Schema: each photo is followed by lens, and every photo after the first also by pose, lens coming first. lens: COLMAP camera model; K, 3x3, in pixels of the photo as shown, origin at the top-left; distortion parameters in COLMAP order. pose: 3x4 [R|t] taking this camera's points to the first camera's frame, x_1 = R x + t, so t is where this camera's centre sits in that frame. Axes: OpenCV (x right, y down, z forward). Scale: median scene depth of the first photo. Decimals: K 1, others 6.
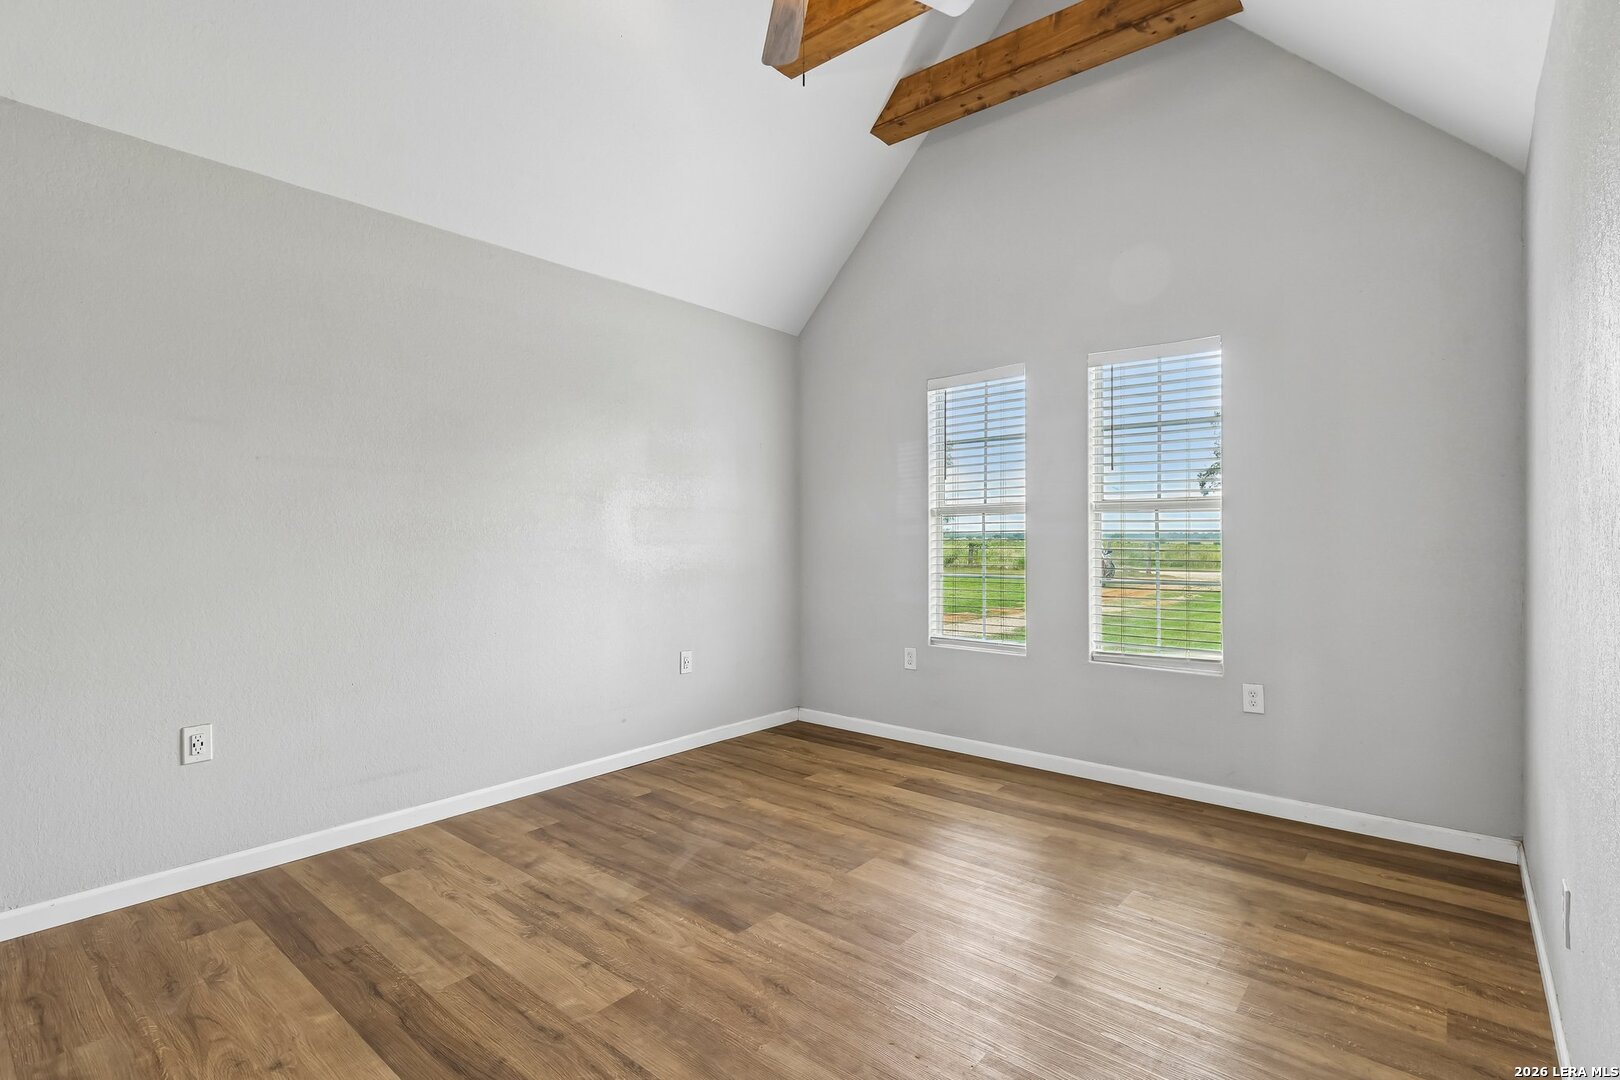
lens RADIAL K [[767.6, 0, 803.5], [0, 767.6, 548.3], [0, 0, 1]] dist [0.002959, -0.000736]
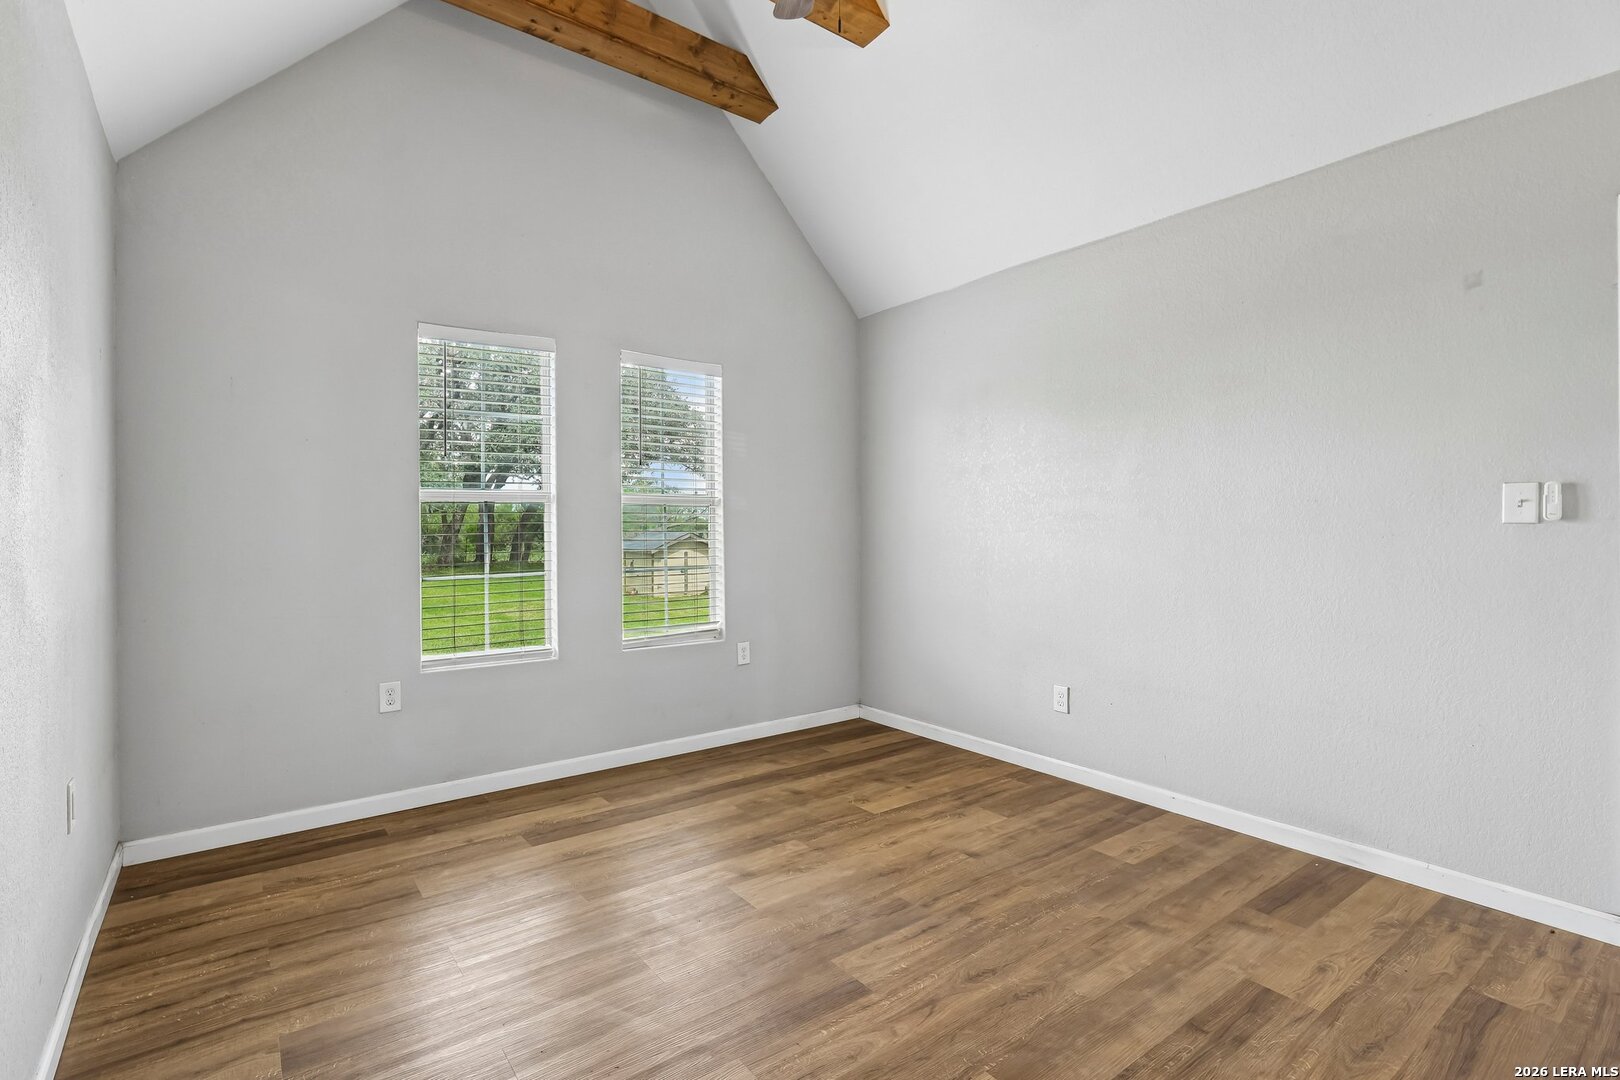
lens RADIAL K [[767.6, 0, 809.4], [0, 767.6, 534.5], [0, 0, 1]] dist [0.002959, -0.000736]
pose [[0.221270, -0.008953, 0.975172, -0.803692], [0.018566, 0.999815, 0.004967, -0.010369], [-0.975036, 0.017006, 0.221395, 0.751467]]
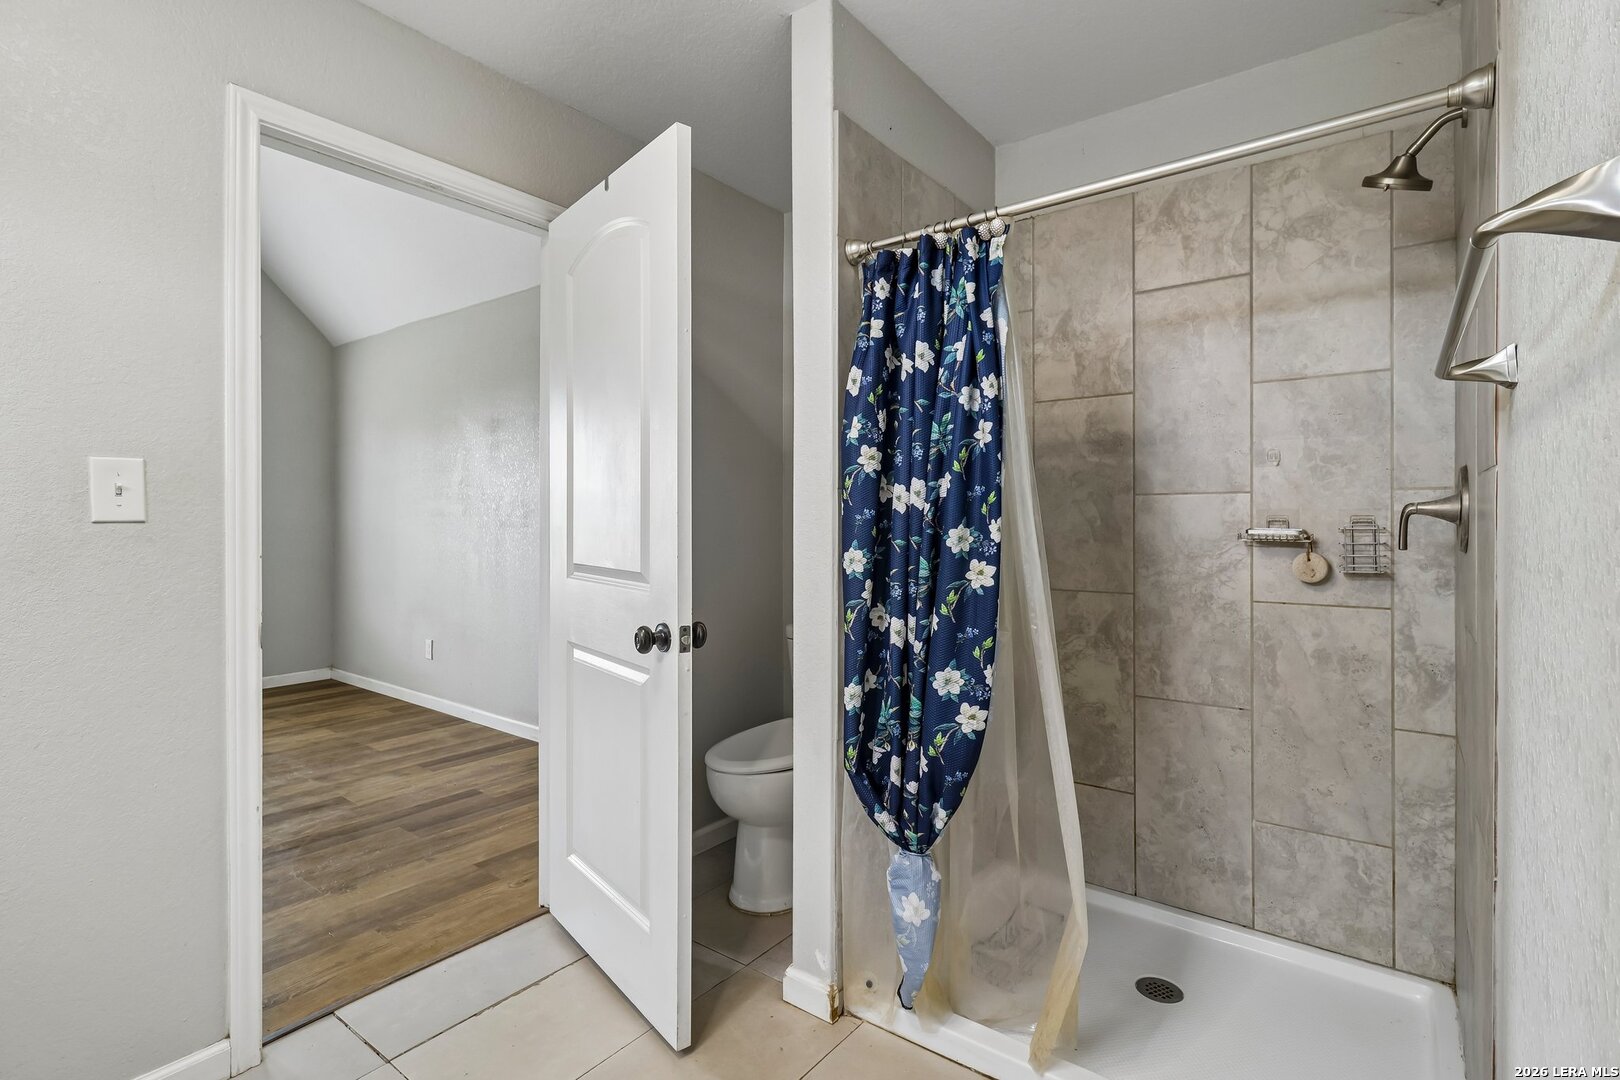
lens RADIAL K [[767.6, 0, 814.7], [0, 767.6, 528.2], [0, 0, 1]] dist [0.002959, -0.000736]
pose [[-0.058327, -0.006130, 0.998279, -1.261301], [0.005700, 0.999963, 0.006473, 0.000479], [-0.998281, 0.006068, -0.058290, -0.189427]]
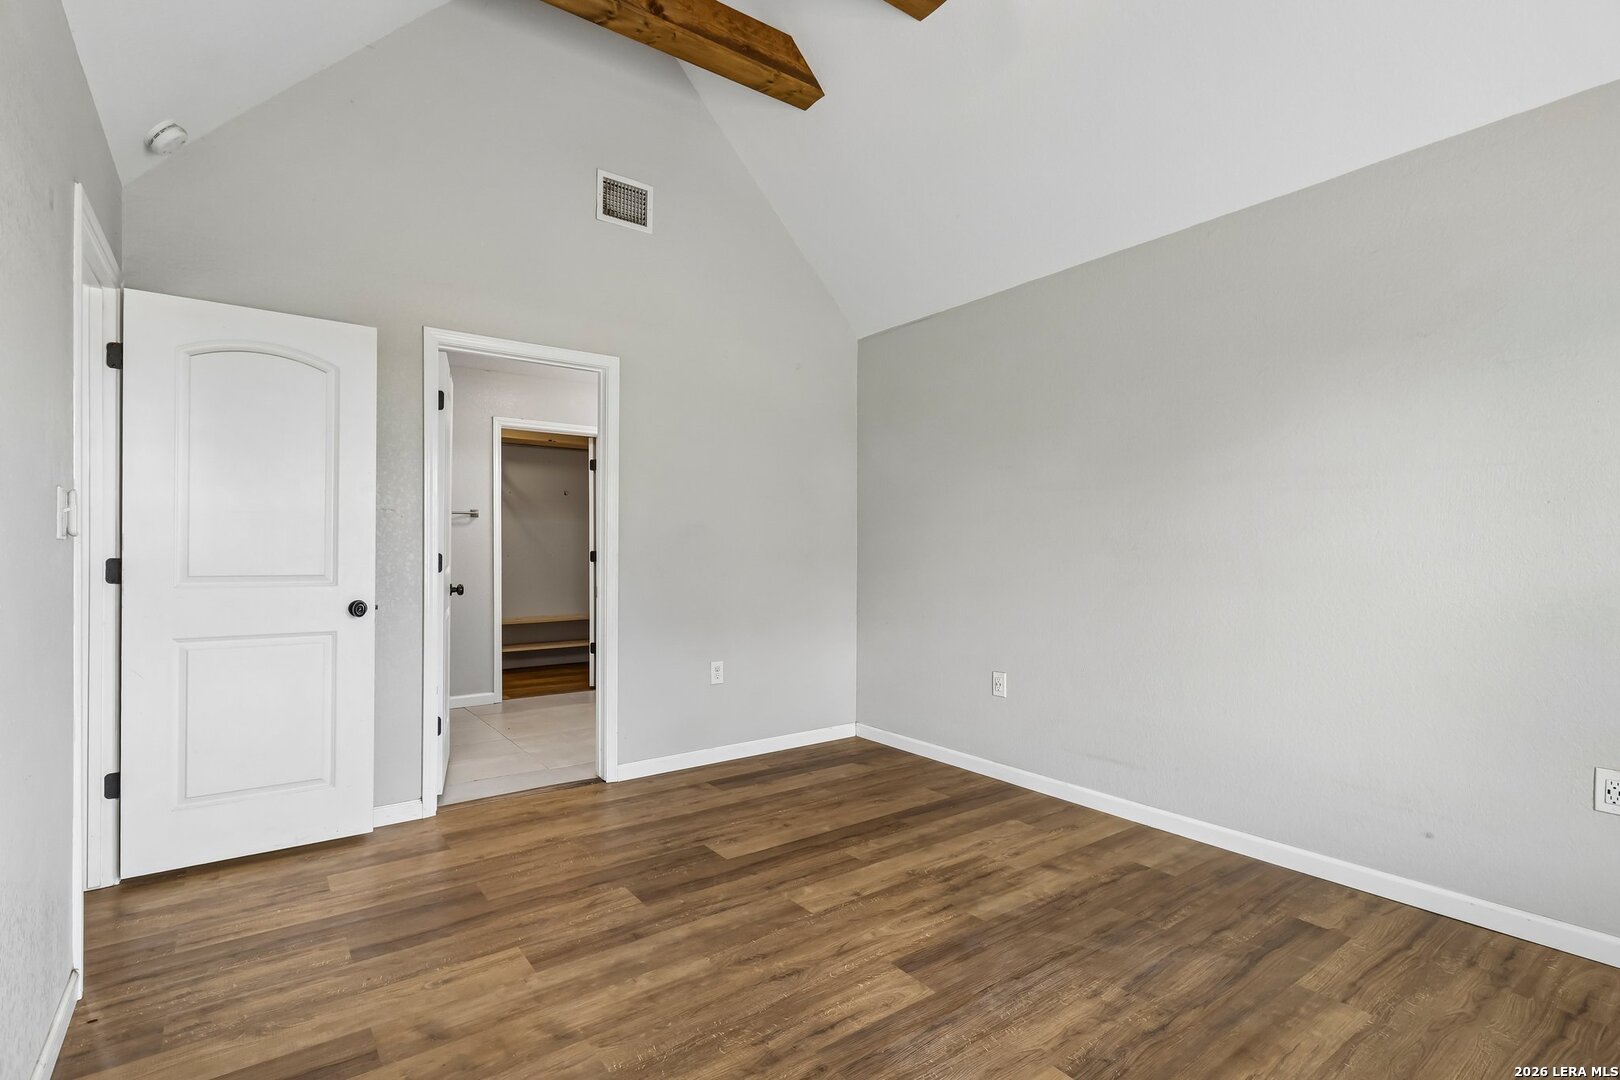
lens RADIAL K [[767.6, 0, 813.5], [0, 767.6, 546.9], [0, 0, 1]] dist [0.002959, -0.000736]
pose [[-0.221752, -0.003232, -0.975098, 0.740751], [-0.016761, 0.999859, 0.000498, -0.007518], [0.974959, 0.016454, -0.221775, 0.956288]]
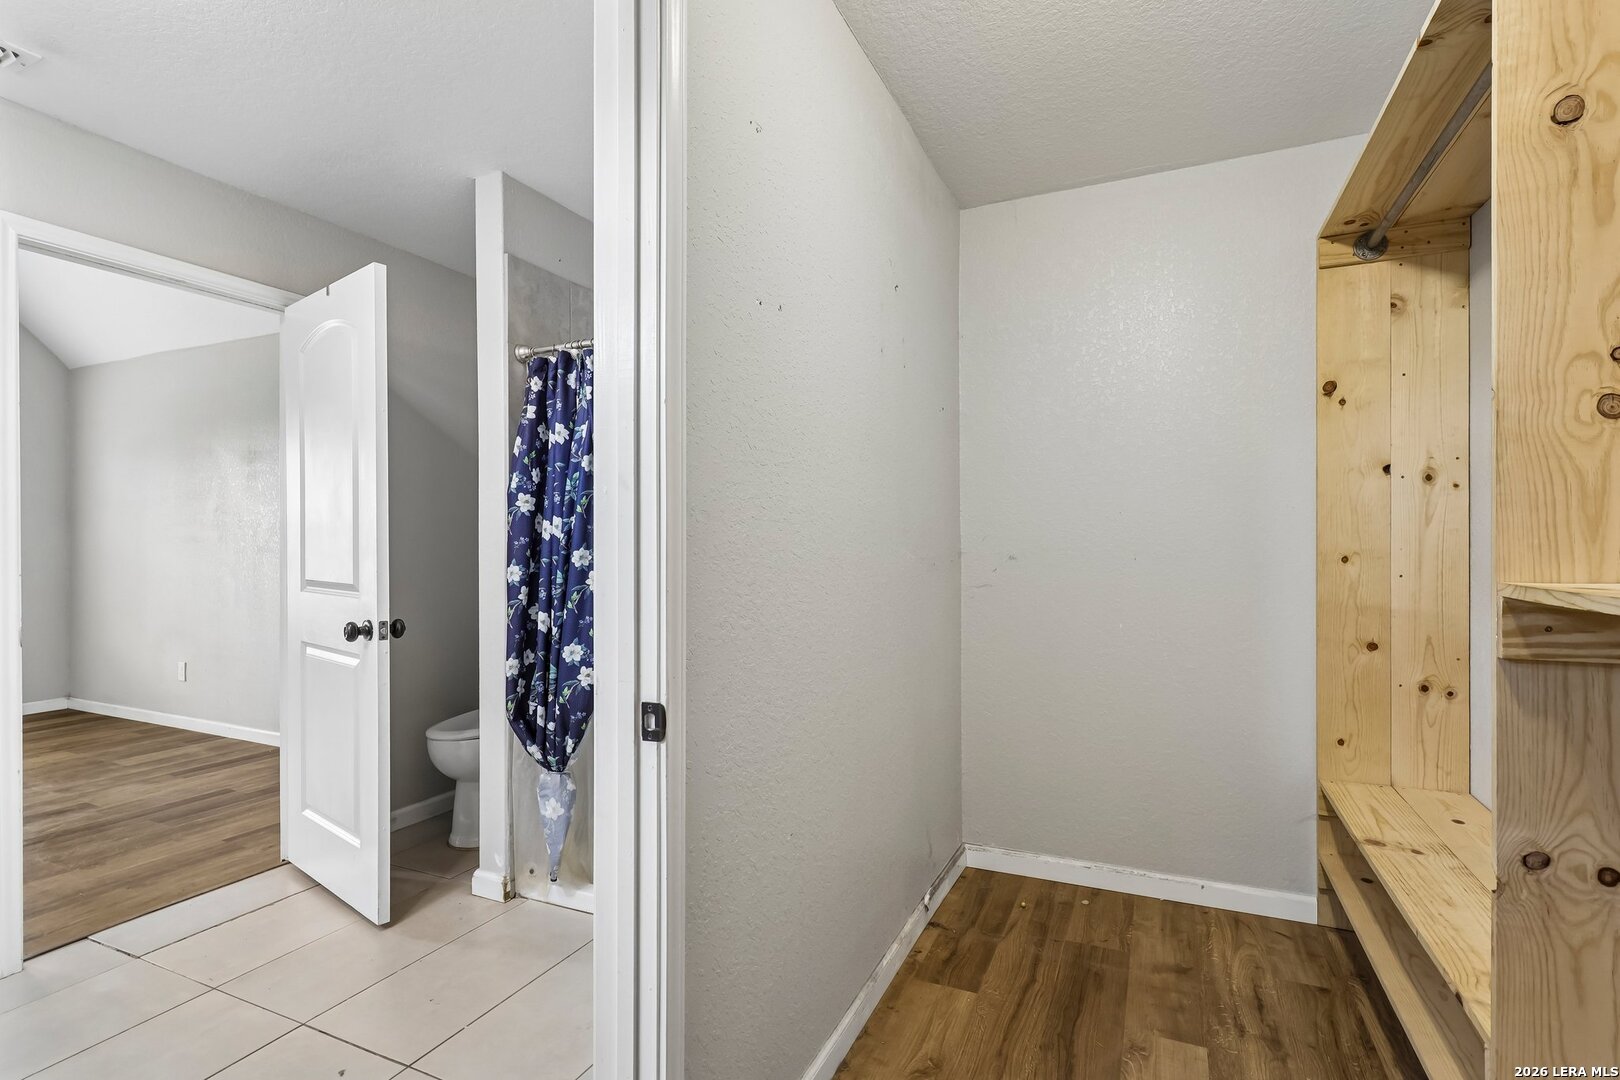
lens RADIAL K [[767.6, 0, 808.6], [0, 767.6, 550.4], [0, 0, 1]] dist [0.002959, -0.000736]
pose [[-0.267921, -0.003259, 0.963435, -1.607375], [0.009750, 0.999934, 0.006094, 0.002278], [-0.963392, 0.011026, -0.267872, -0.354512]]
